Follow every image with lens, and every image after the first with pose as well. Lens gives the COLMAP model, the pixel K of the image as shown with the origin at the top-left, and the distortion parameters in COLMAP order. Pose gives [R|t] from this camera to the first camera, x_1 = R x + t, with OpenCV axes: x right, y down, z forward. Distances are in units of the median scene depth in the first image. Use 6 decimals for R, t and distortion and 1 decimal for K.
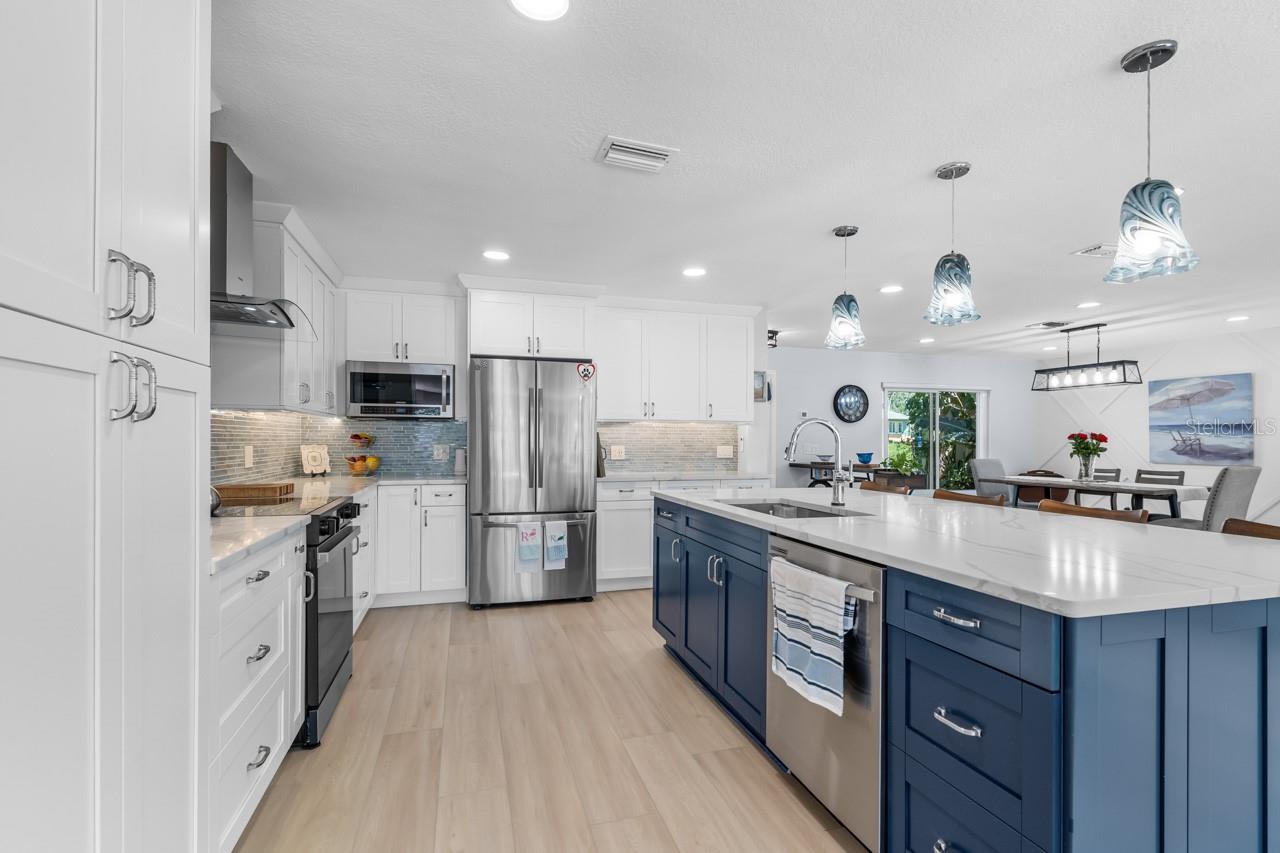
lens RADIAL K [[596.4, 0, 640.0], [0, 596.4, 441.6], [0, 0, 1]] dist [0.015910, -0.006197]
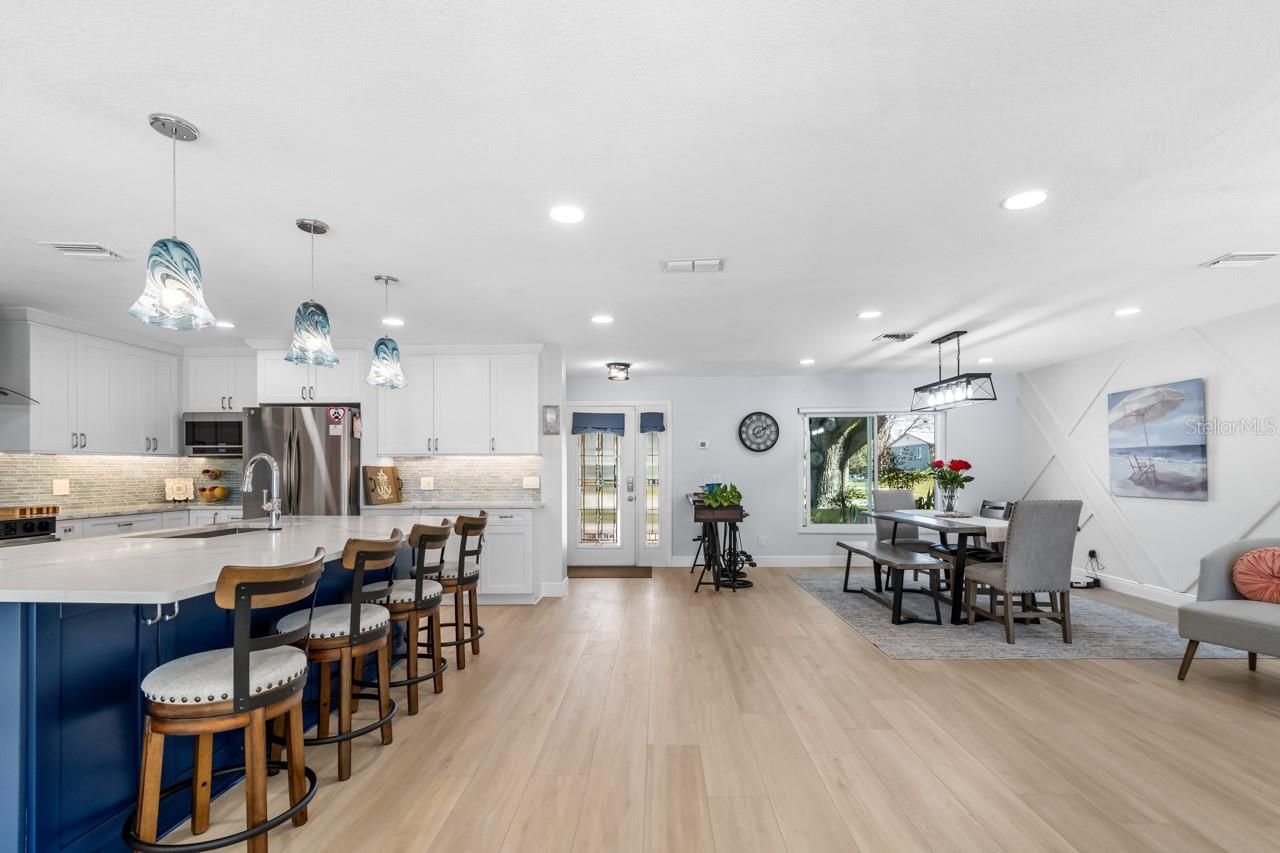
lens RADIAL K [[596.4, 0, 645.0], [0, 596.4, 465.7], [0, 0, 1]] dist [0.015910, -0.006197]
pose [[0.948500, -0.010734, -0.316595, 0.770013], [0.007010, 0.999892, -0.012898, 0.002095], [0.316699, 0.010014, 0.948473, 0.078284]]
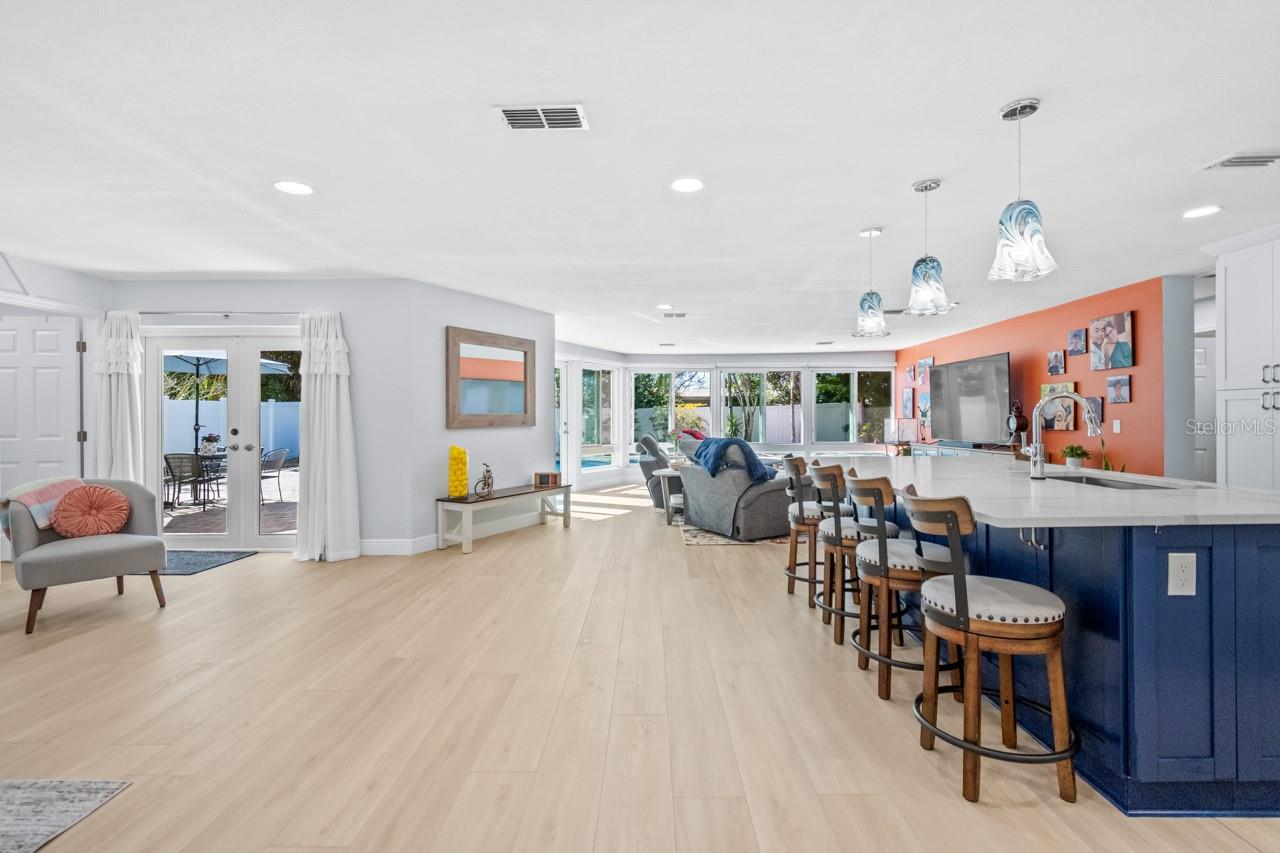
lens RADIAL K [[596.4, 0, 642.0], [0, 596.4, 418.9], [0, 0, 1]] dist [0.015910, -0.006197]
pose [[-0.953621, -0.000473, 0.301009, 0.382771], [0.000068, 0.999998, 0.001786, 0.002305], [-0.301009, 0.001724, -0.953620, 1.200249]]
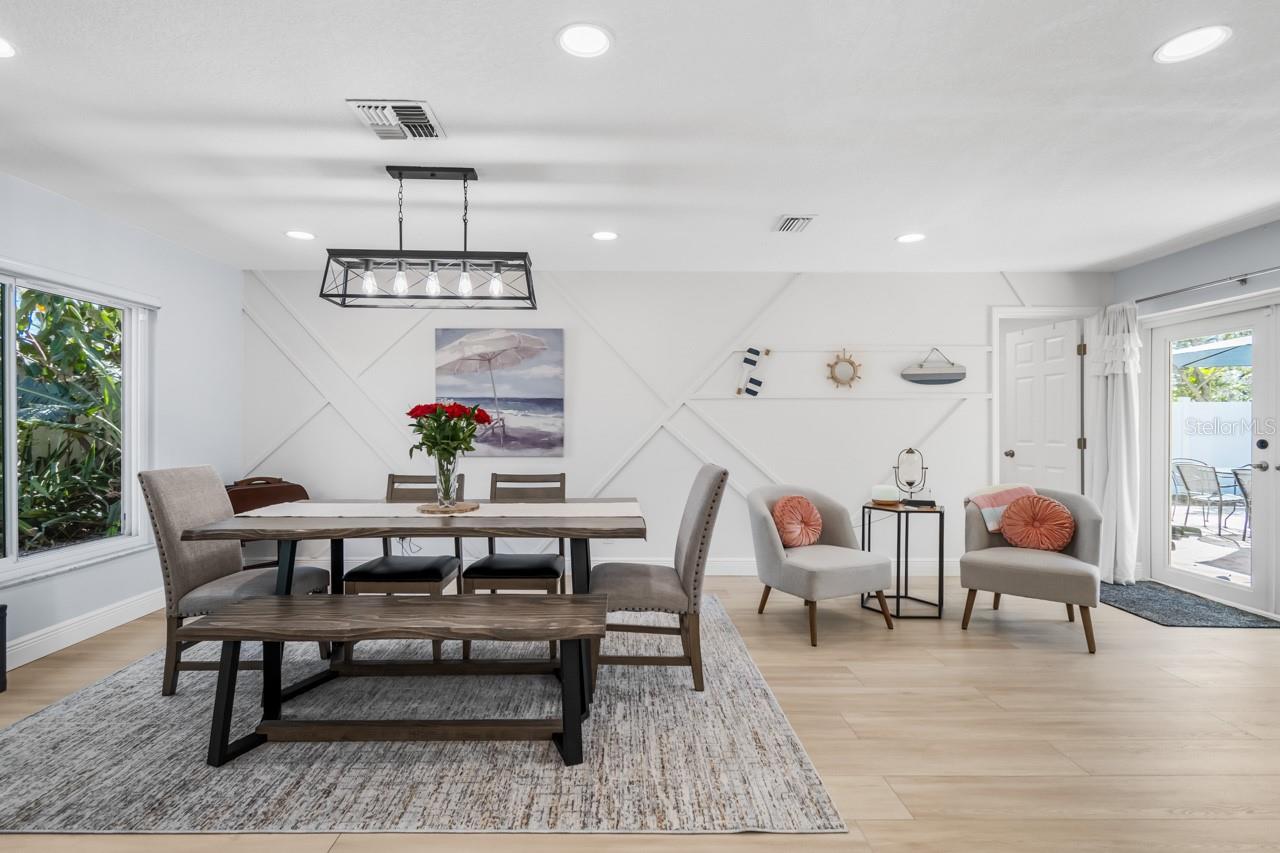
lens RADIAL K [[596.4, 0, 614.9], [0, 596.4, 430.0], [0, 0, 1]] dist [0.015910, -0.006197]
pose [[0.291504, -0.010201, 0.956515, 0.445726], [0.000545, 0.999945, 0.010498, 0.001322], [-0.956569, -0.002539, 0.291494, 0.951566]]
